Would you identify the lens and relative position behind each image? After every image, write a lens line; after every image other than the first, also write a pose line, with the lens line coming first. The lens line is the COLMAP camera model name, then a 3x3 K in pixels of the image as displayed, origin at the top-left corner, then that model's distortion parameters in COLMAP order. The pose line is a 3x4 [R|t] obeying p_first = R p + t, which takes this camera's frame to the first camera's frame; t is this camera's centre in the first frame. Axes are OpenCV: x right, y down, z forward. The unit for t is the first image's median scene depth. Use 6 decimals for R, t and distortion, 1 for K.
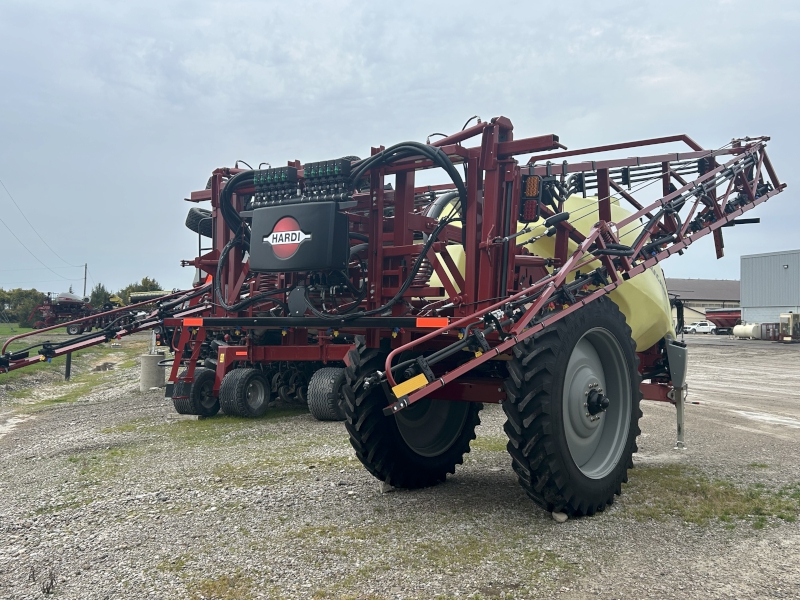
lens RADIAL K [[831.7, 0, 393.3], [0, 831.7, 301.7], [0, 0, 1]] dist [0.085120, -0.009734]
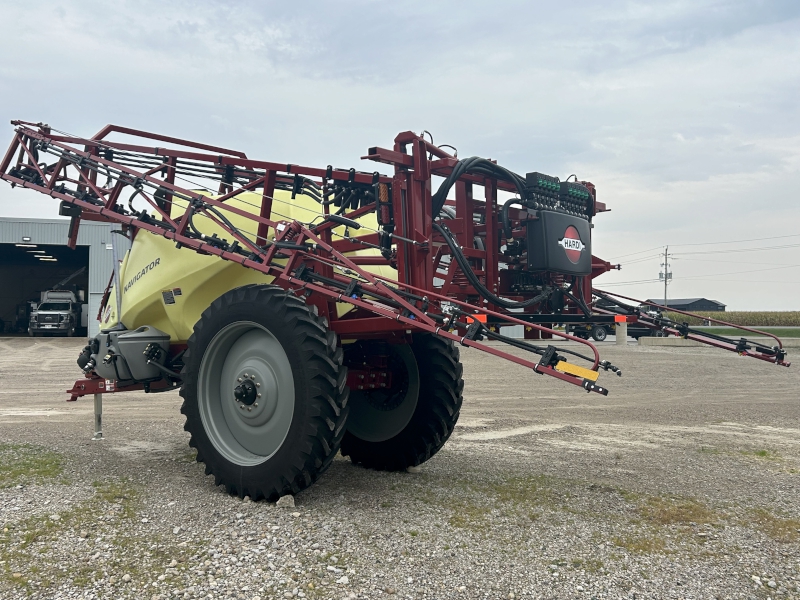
lens RADIAL K [[831.7, 0, 393.3], [0, 831.7, 301.7], [0, 0, 1]] dist [0.085120, -0.009734]
pose [[-0.022346, 0.012971, 0.999666, -1.093946], [-0.031821, 0.999400, -0.013679, 0.021527], [-0.999244, -0.032116, -0.021920, 1.096636]]
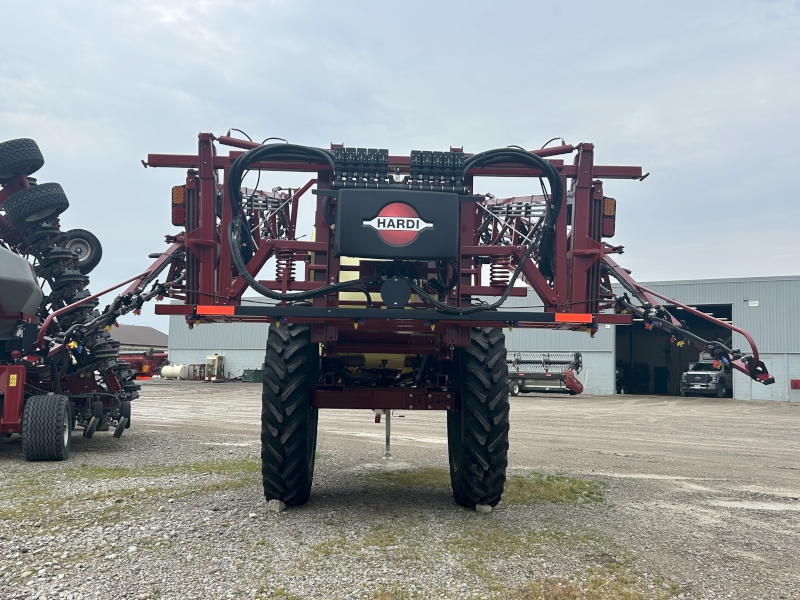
lens RADIAL K [[831.7, 0, 393.3], [0, 831.7, 301.7], [0, 0, 1]] dist [0.085120, -0.009734]
pose [[0.748231, 0.069465, 0.659792, -0.650731], [-0.034278, 0.997223, -0.066119, 0.064516], [-0.662552, 0.026856, 0.748534, 0.256977]]
